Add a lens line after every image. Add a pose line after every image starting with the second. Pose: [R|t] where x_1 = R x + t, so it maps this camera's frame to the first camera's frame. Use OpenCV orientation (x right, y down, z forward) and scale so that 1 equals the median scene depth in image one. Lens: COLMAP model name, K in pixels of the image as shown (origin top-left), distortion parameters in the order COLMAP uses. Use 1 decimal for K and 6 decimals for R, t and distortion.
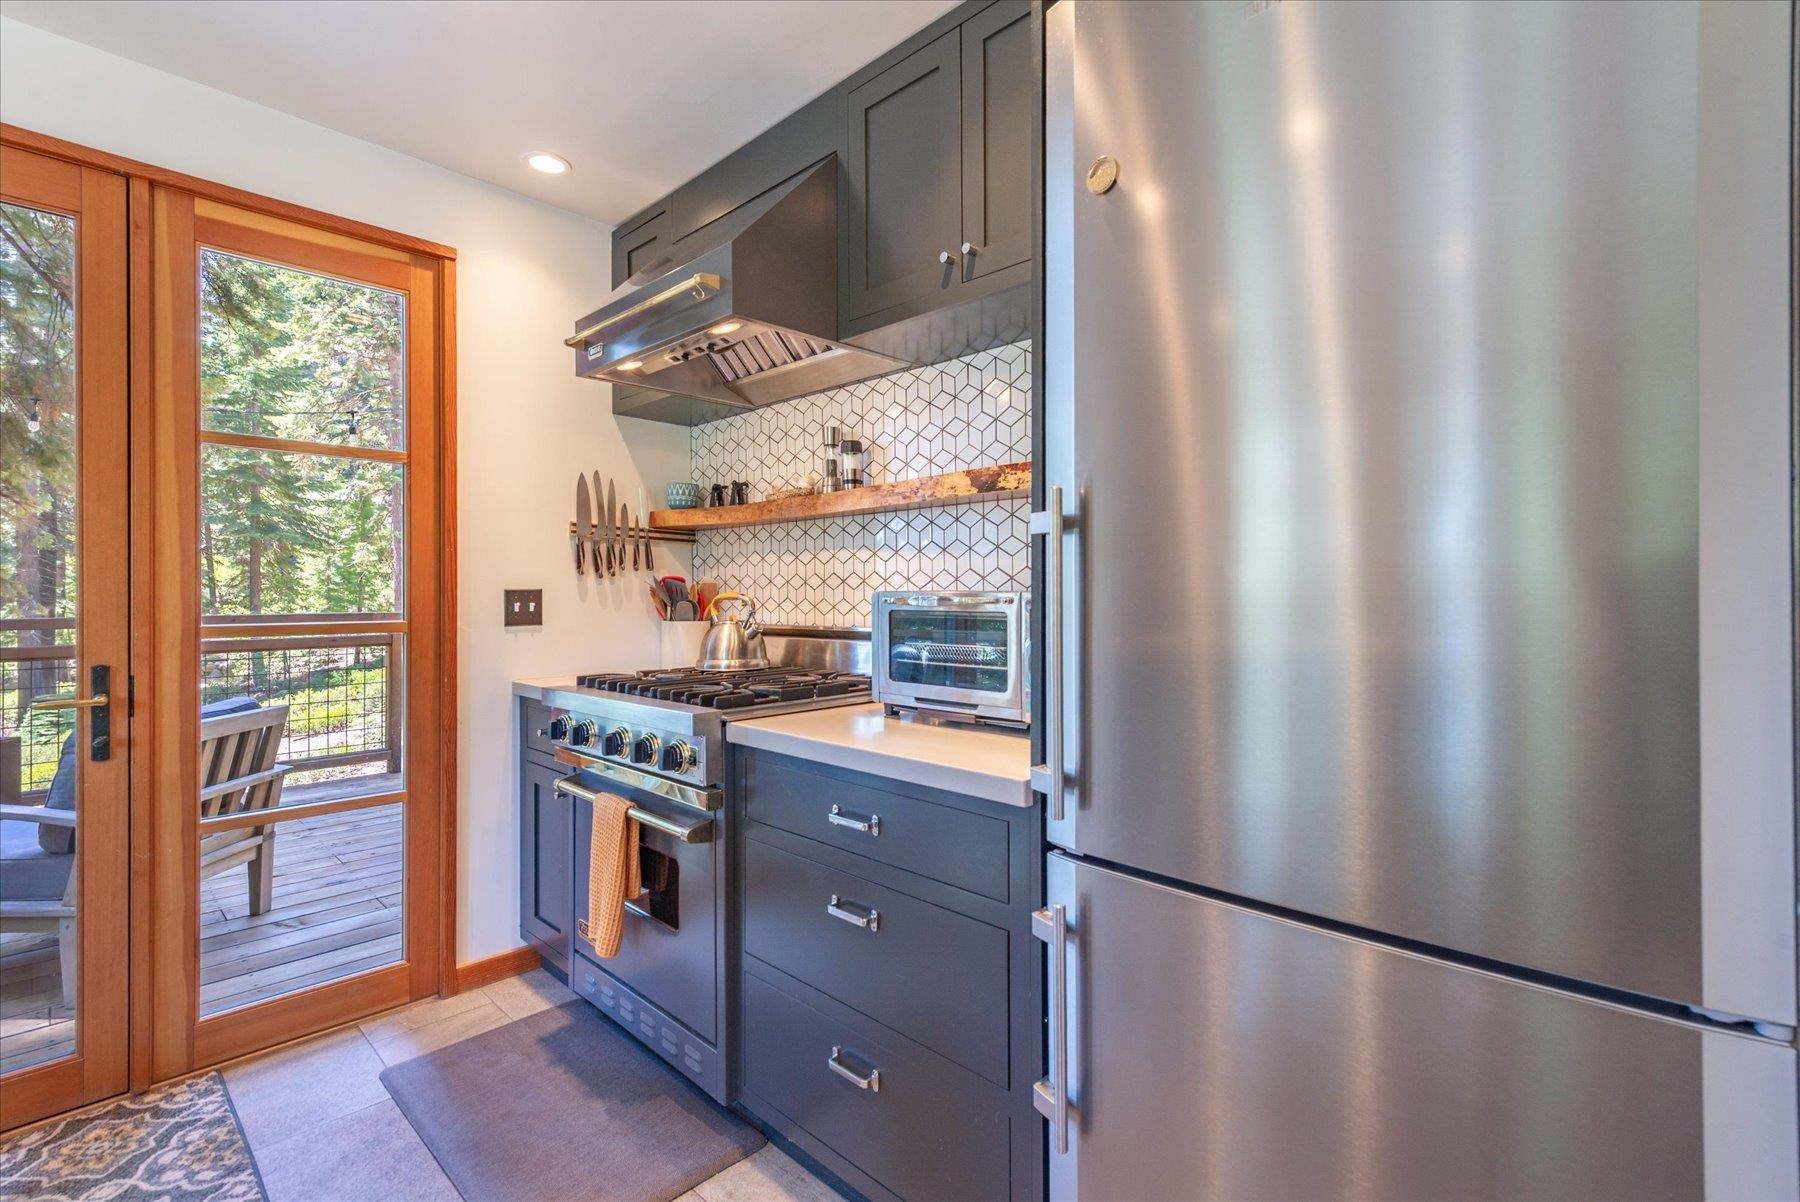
lens RADIAL K [[819.8, 0, 894.1], [0, 819.8, 592.2], [0, 0, 1]] dist [0.013017, -0.002555]
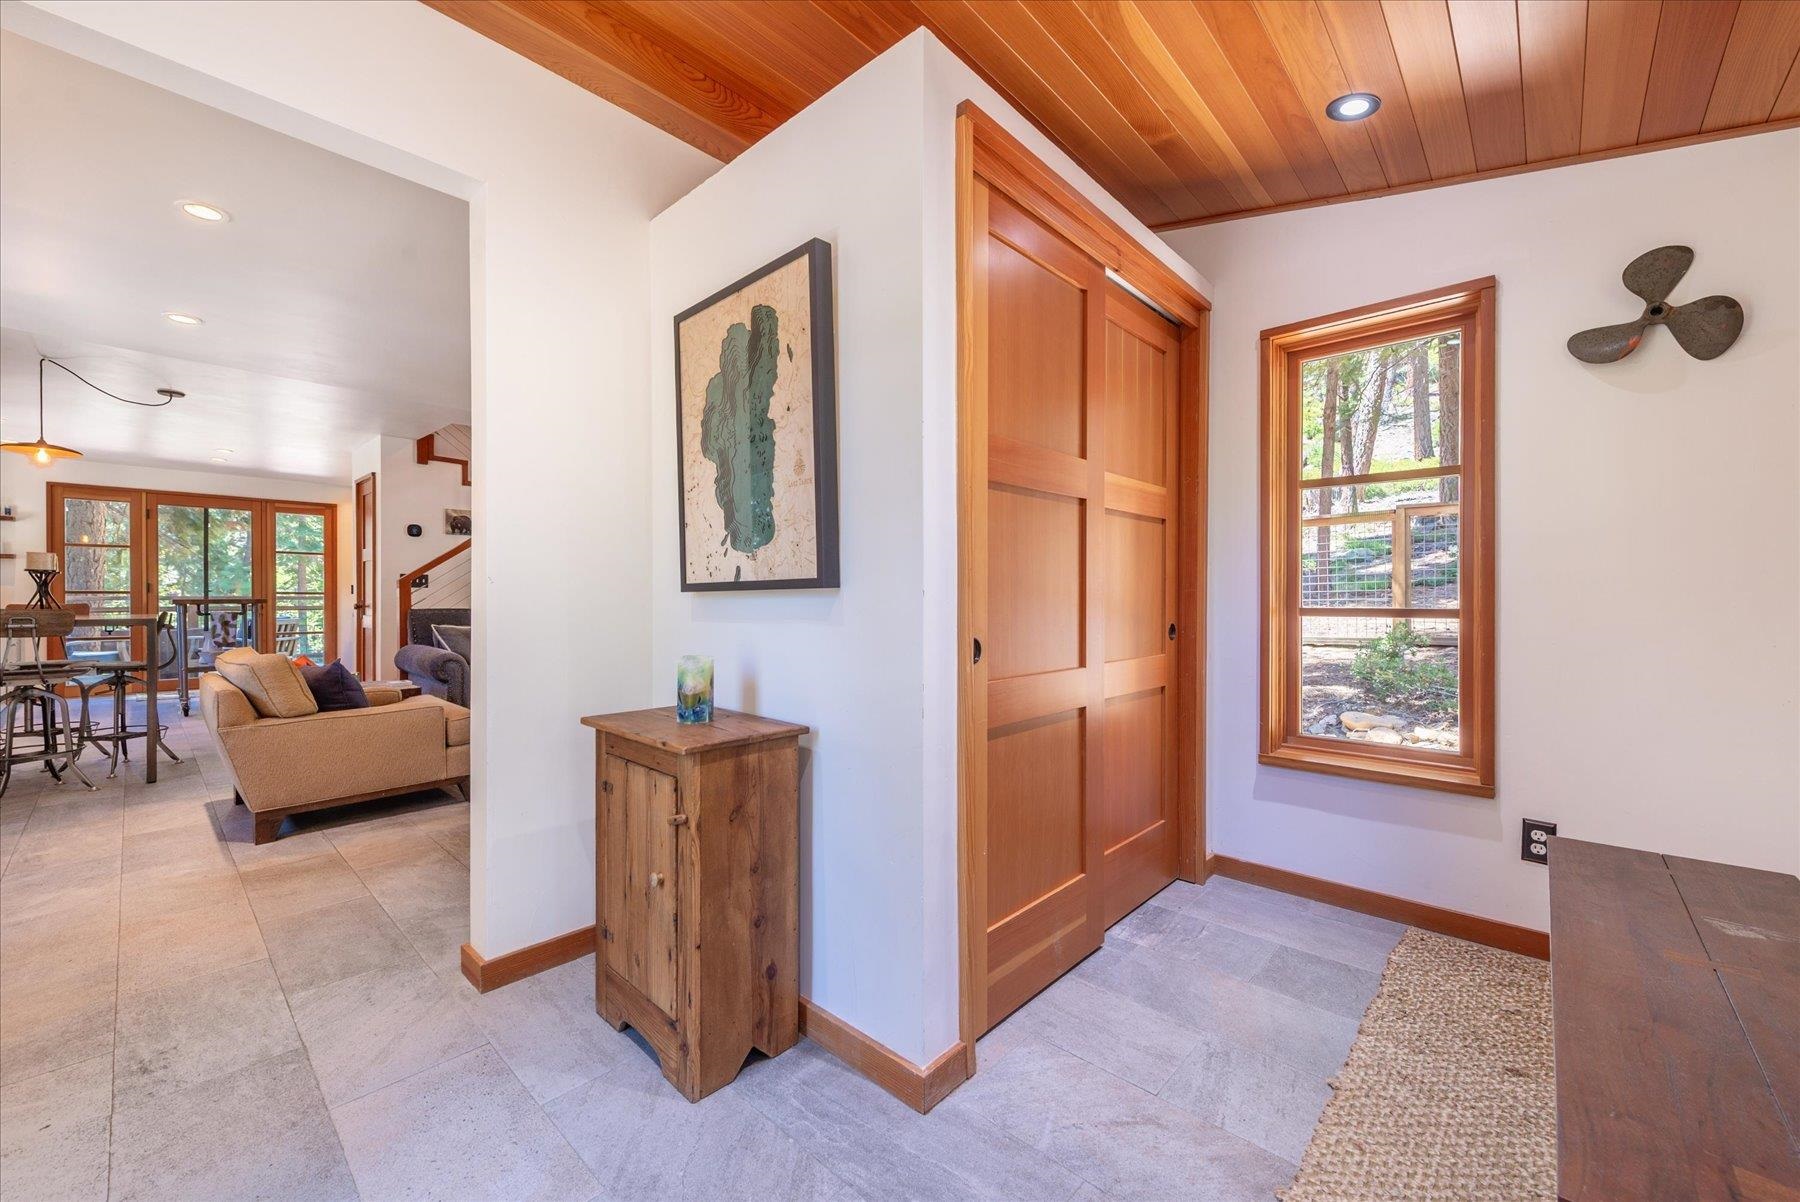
lens RADIAL K [[717.7, 0, 907.0], [0, 717.7, 601.4], [0, 0, 1]] dist [0.000732, -0.000081]
pose [[0.999266, 0.002739, 0.038199, 2.253761], [-0.002966, 0.999978, 0.005886, 0.050982], [-0.038182, -0.005995, 0.999253, -2.797777]]
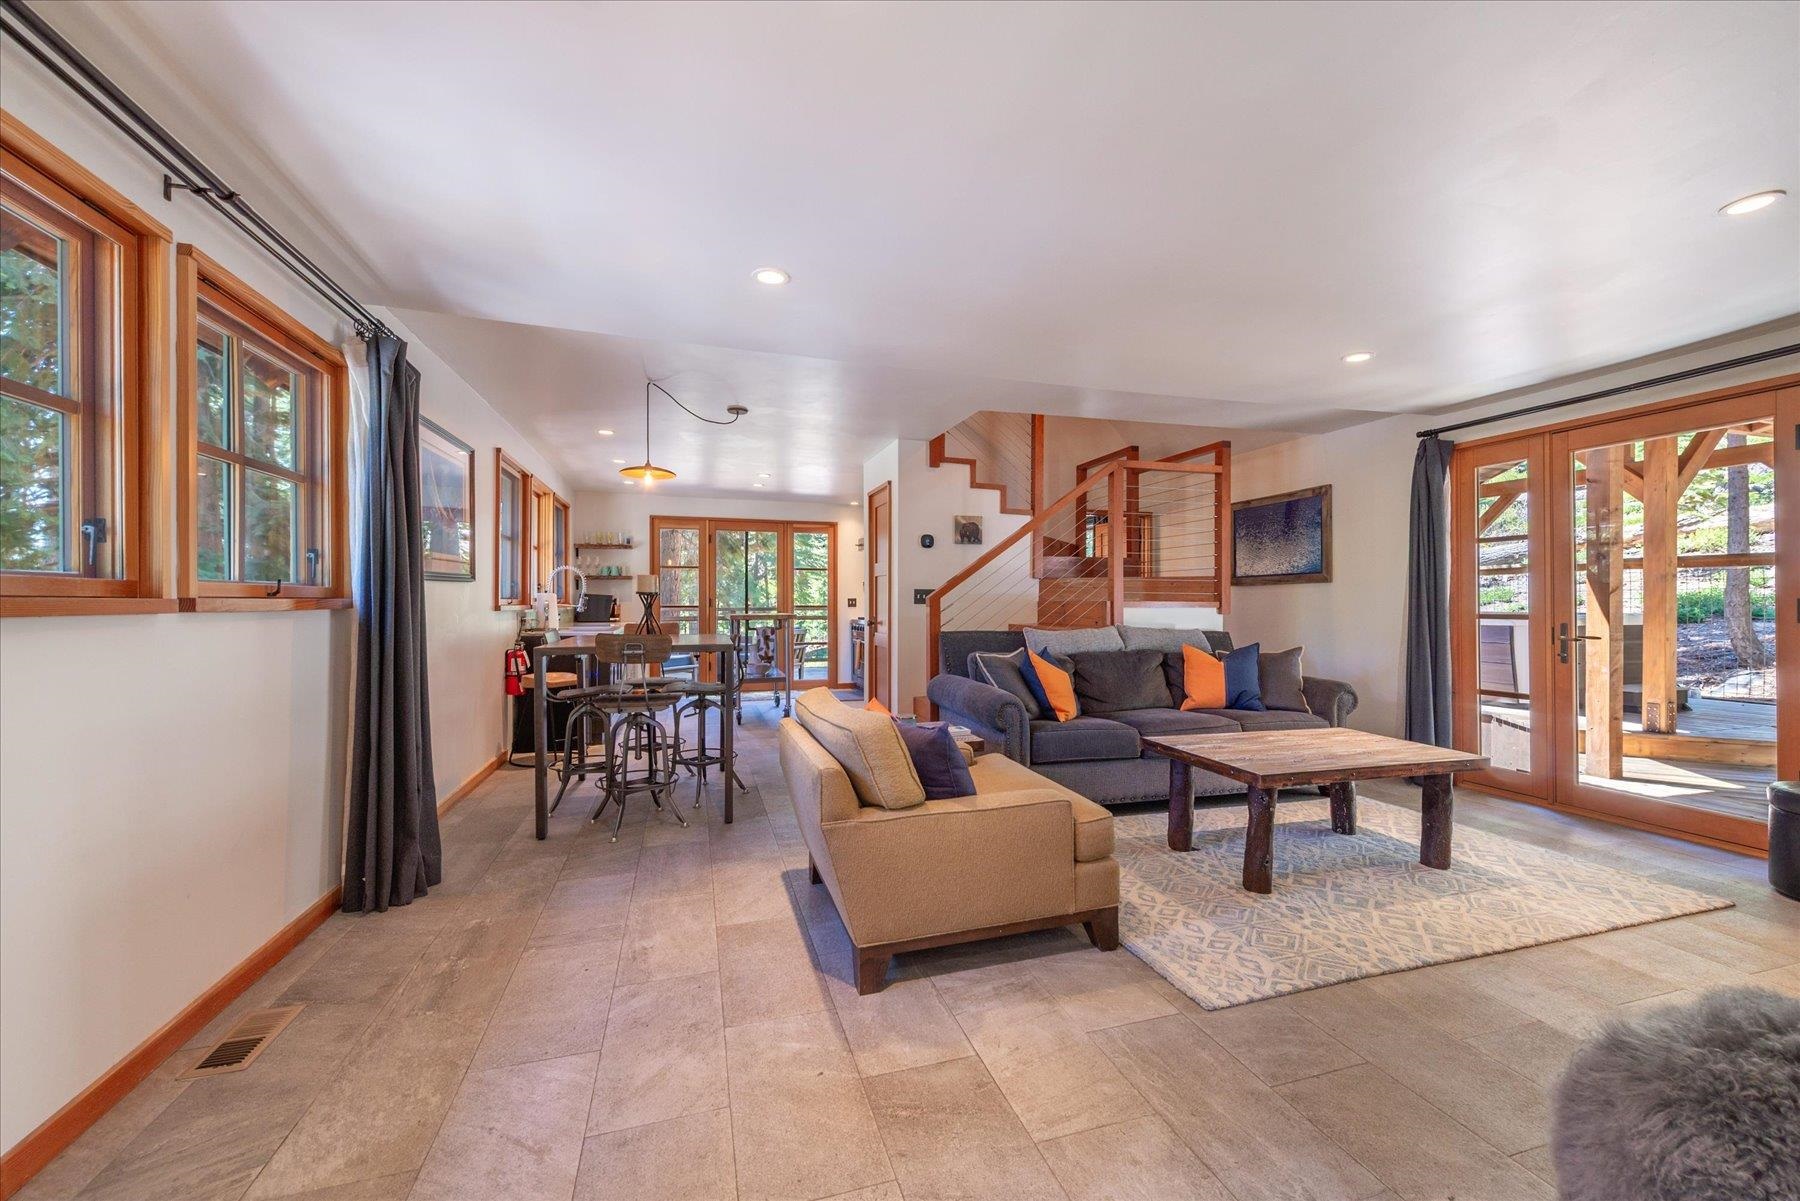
lens RADIAL K [[711.6, 0, 911.7], [0, 711.6, 606.3], [0, 0, 1]] dist [0.009984, -0.001857]
pose [[0.885613, 0.004332, -0.464404, 1.614592], [-0.001884, 0.999982, 0.005736, 0.015835], [0.464421, -0.004205, 0.885605, -2.229590]]
